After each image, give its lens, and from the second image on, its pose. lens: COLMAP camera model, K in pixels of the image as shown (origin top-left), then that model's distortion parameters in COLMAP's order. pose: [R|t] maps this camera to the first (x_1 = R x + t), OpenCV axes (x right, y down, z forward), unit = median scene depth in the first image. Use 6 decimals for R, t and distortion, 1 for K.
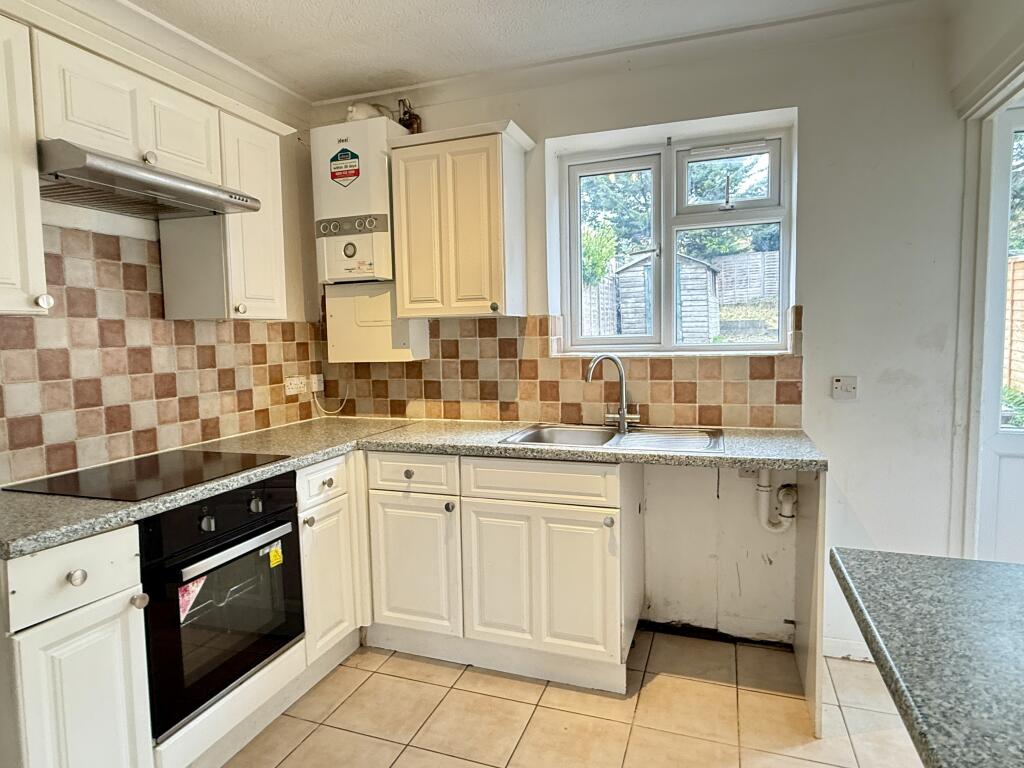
lens RADIAL K [[594.1, 0, 506.9], [0, 594.1, 380.0], [0, 0, 1]] dist [-0.007526, -0.002232]
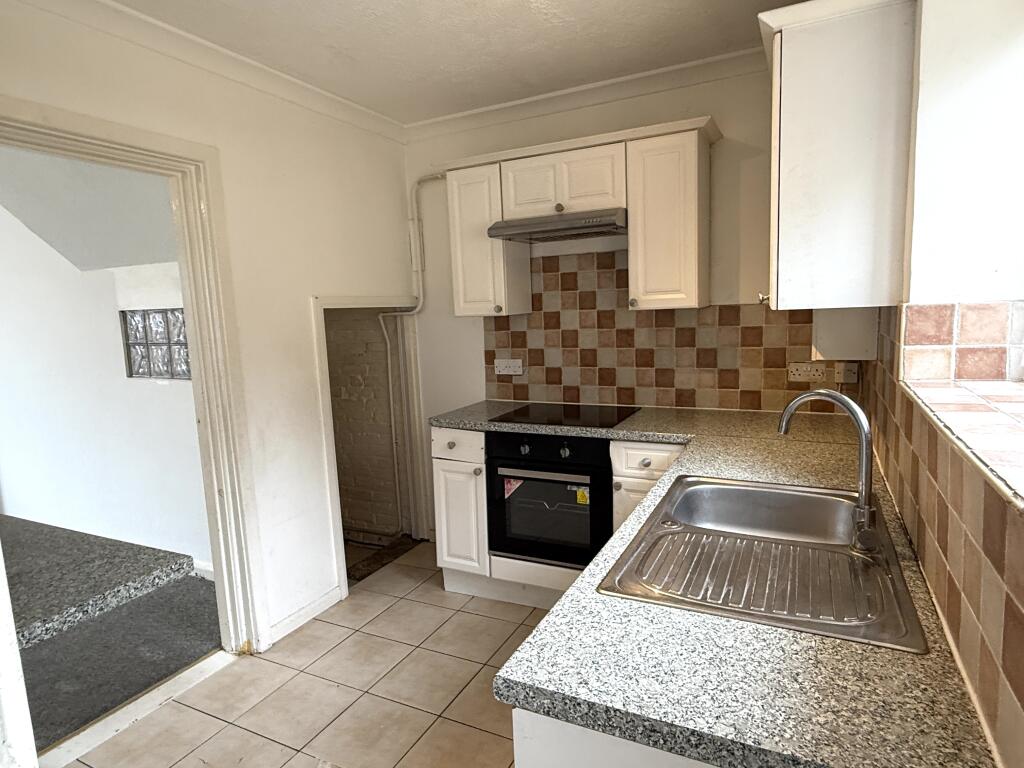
lens RADIAL K [[594.1, 0, 506.3], [0, 594.1, 382.5], [0, 0, 1]] dist [-0.007526, -0.002232]
pose [[-0.120561, 0.152066, -0.980990, 0.784162], [-0.030295, 0.987174, 0.156748, -0.136998], [0.992243, 0.048617, -0.114408, 0.859671]]
